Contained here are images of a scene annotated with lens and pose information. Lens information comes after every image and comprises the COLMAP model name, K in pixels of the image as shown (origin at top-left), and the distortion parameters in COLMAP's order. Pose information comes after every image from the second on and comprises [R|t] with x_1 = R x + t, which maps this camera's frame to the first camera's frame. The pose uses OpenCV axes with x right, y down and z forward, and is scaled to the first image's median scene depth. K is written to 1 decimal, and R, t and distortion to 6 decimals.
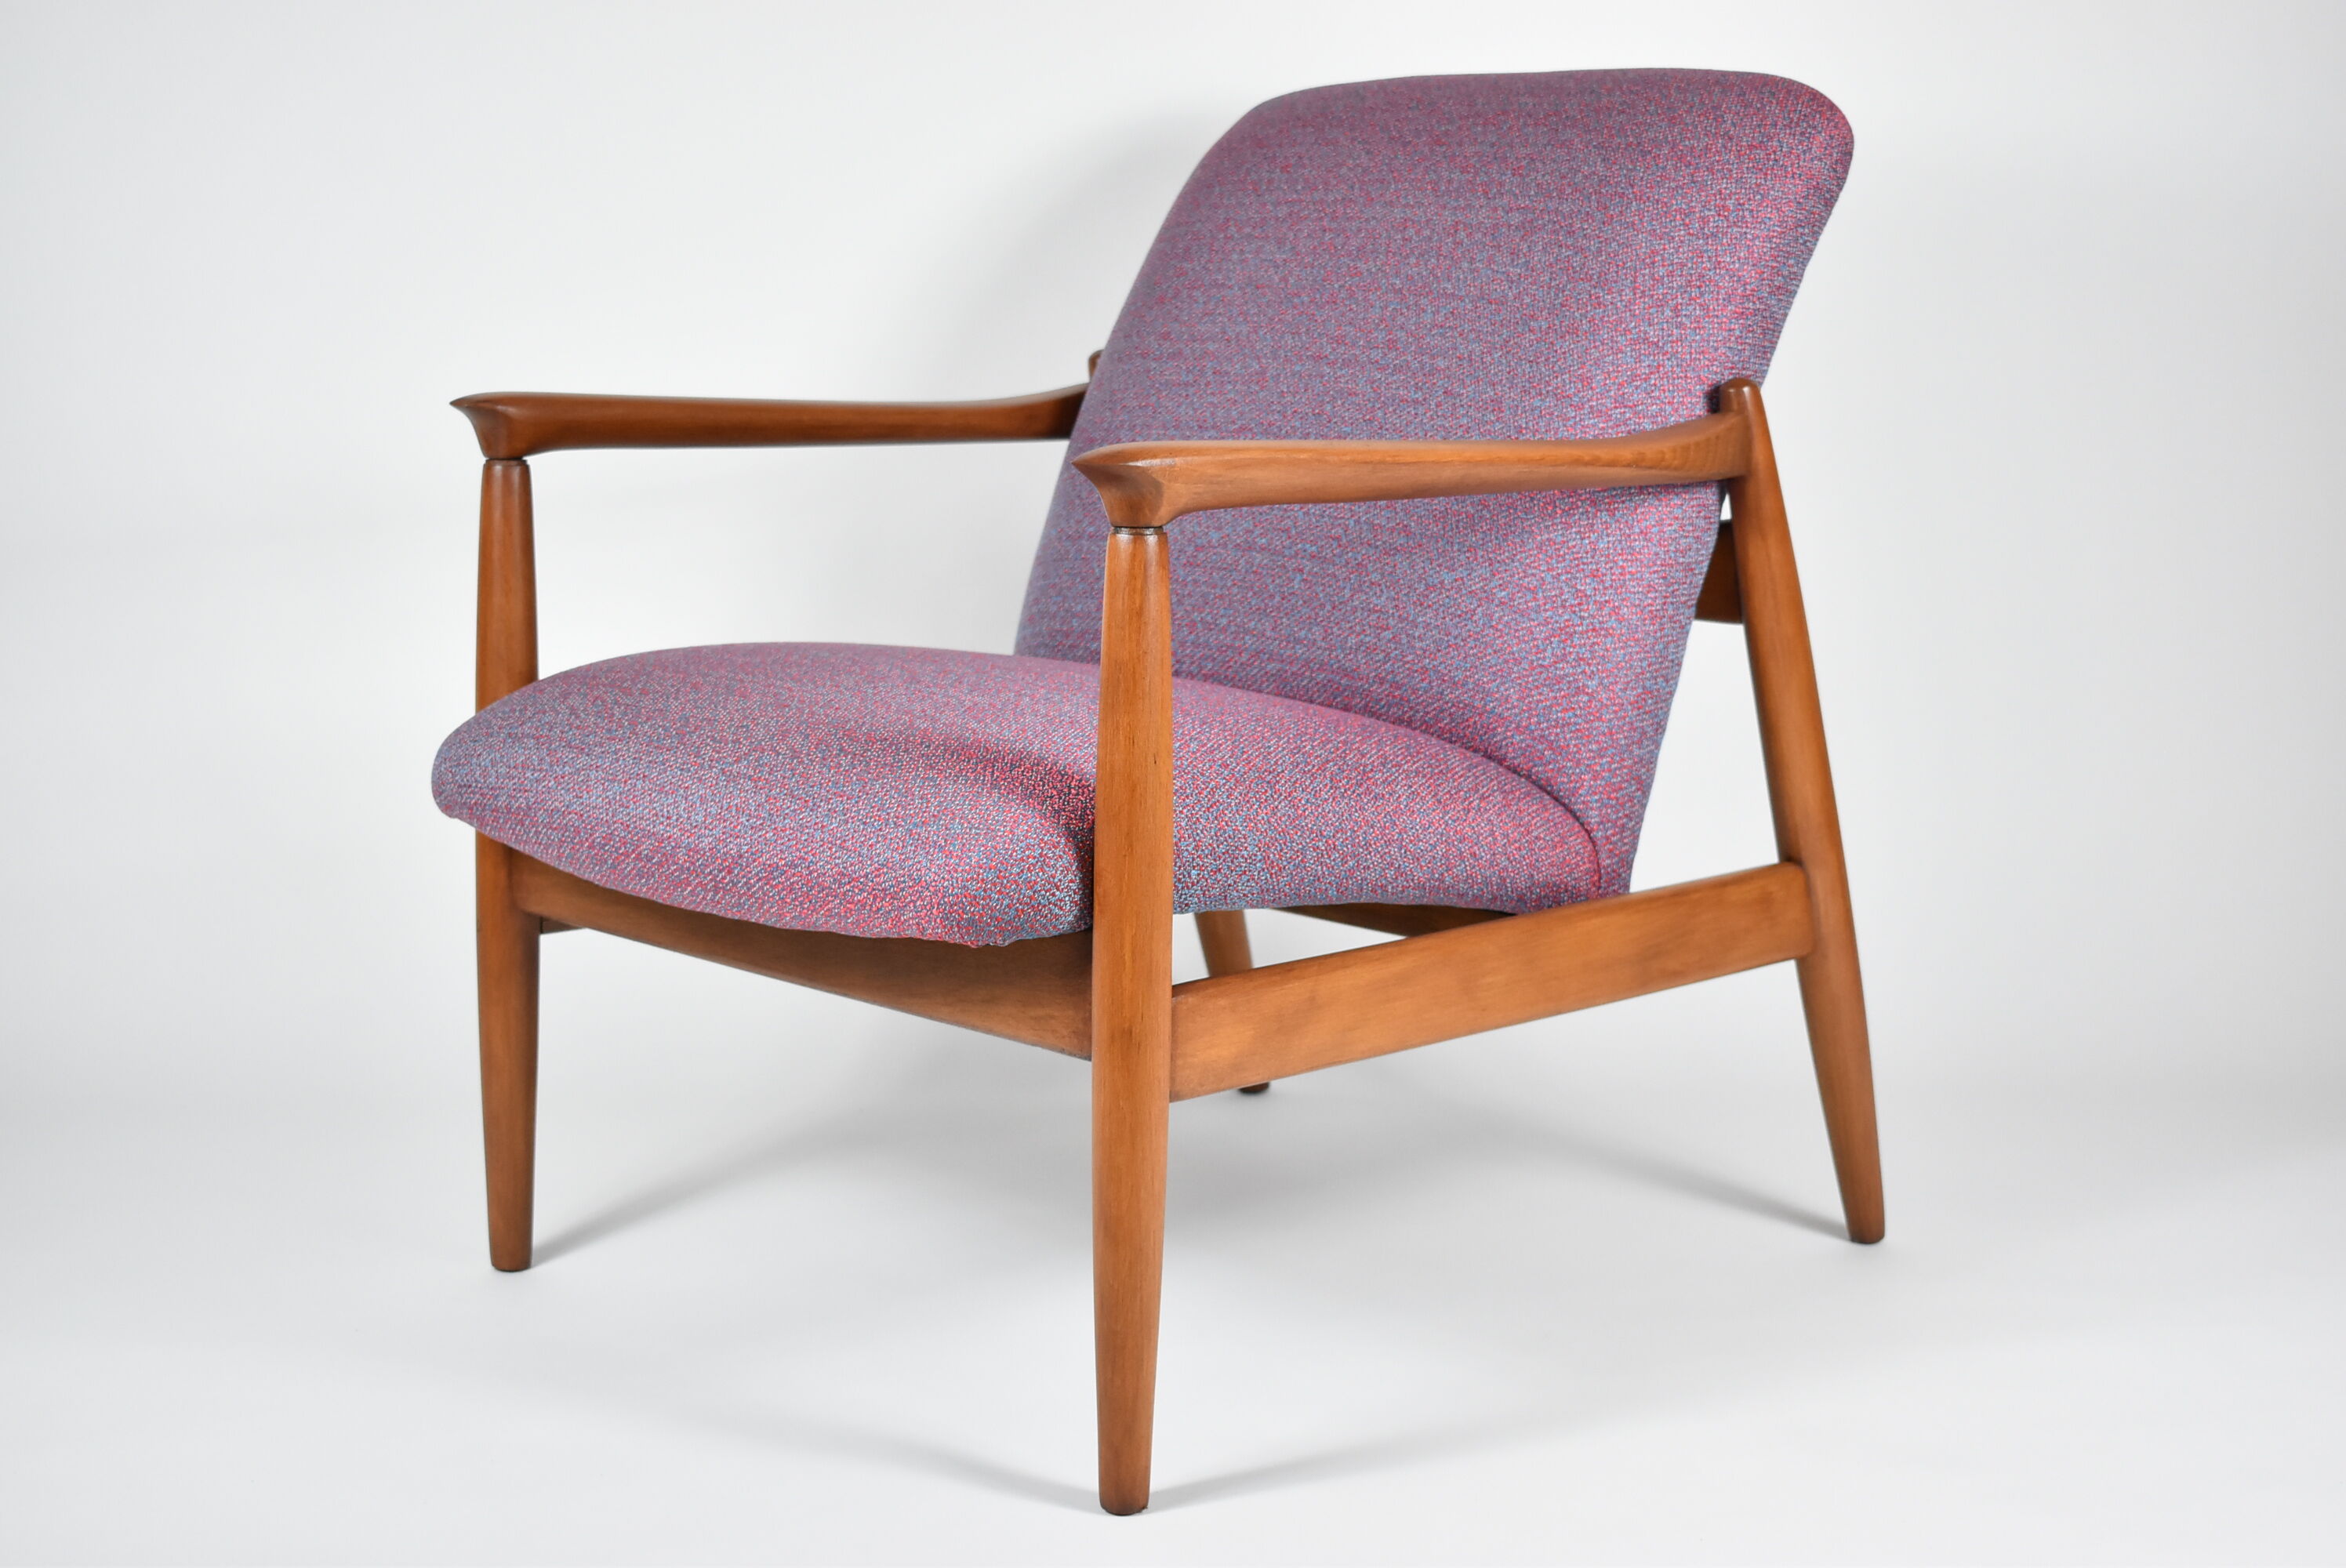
lens RADIAL K [[3493.5, 0, 1173.0], [0, 3493.5, 784.0], [0, 0, 1]] dist [0.025789, 0.035923]
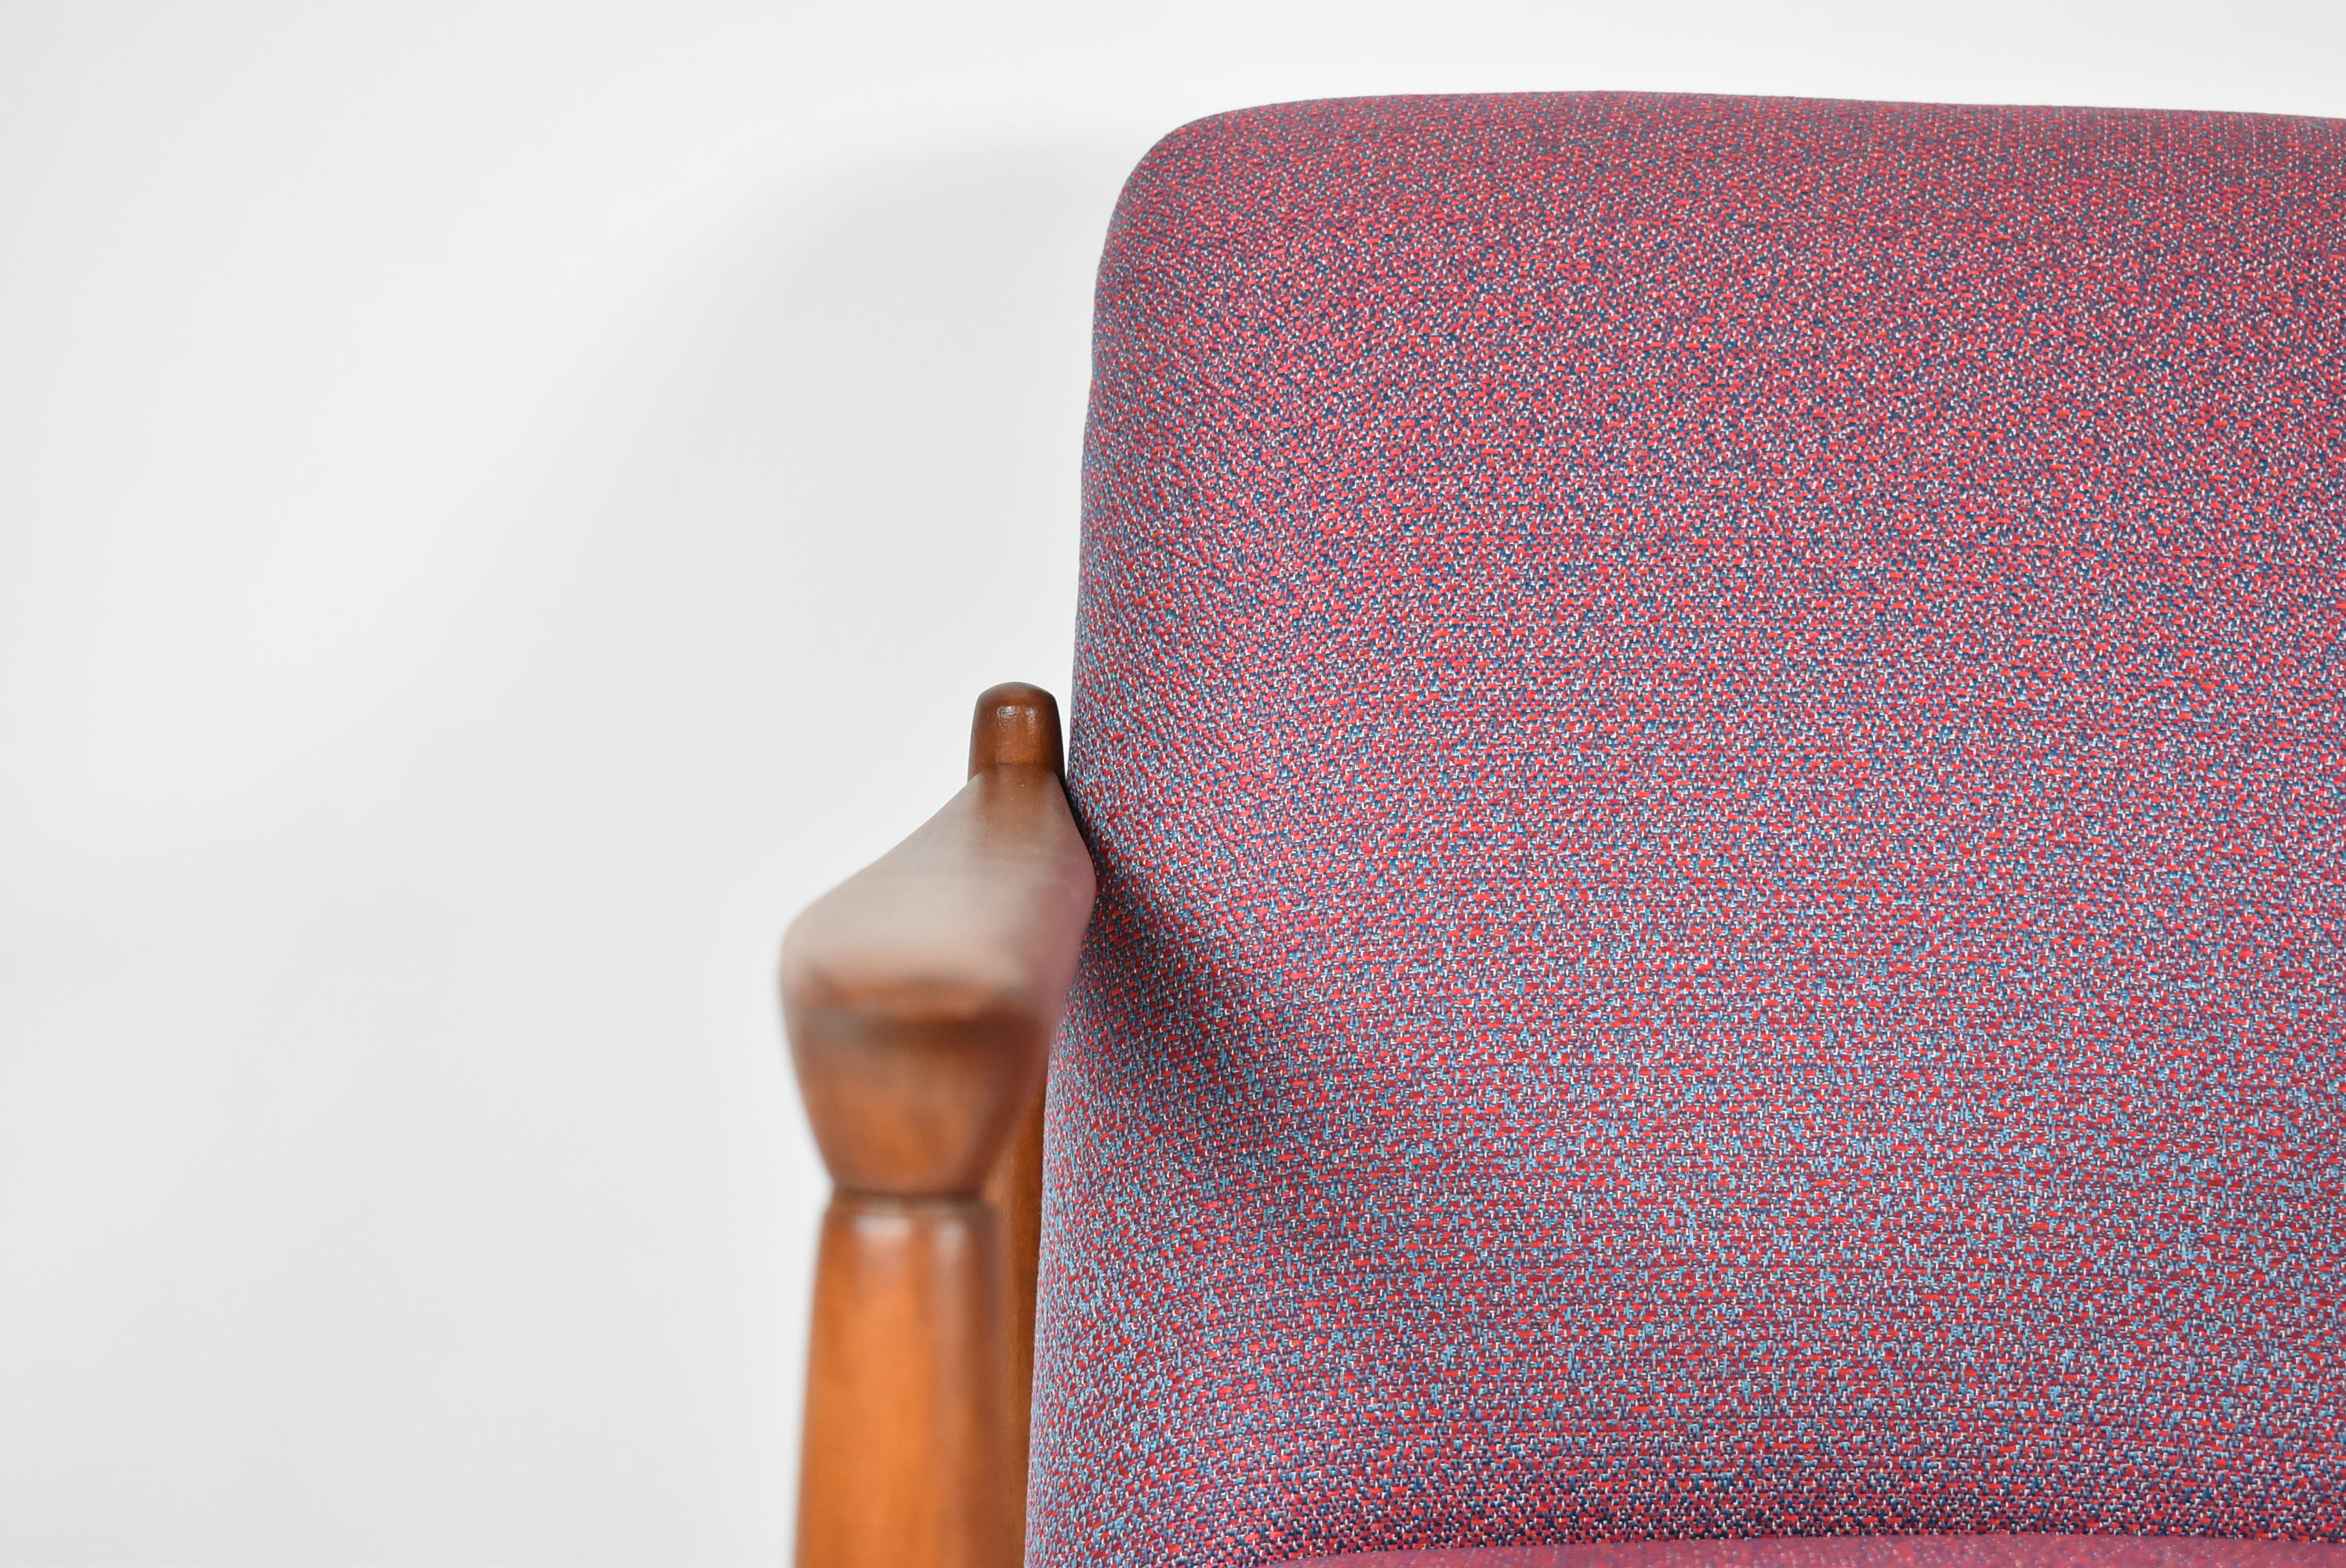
lens RADIAL K [[3671.3, 0, 1173.0], [0, 3671.3, 784.0], [0, 0, 1]] dist [0.013018, -0.070190]
pose [[0.652272, -0.040281, 0.756914, -0.383582], [0.089740, 0.995668, -0.024347, -0.114169], [-0.752654, 0.083807, 0.653061, 0.800749]]
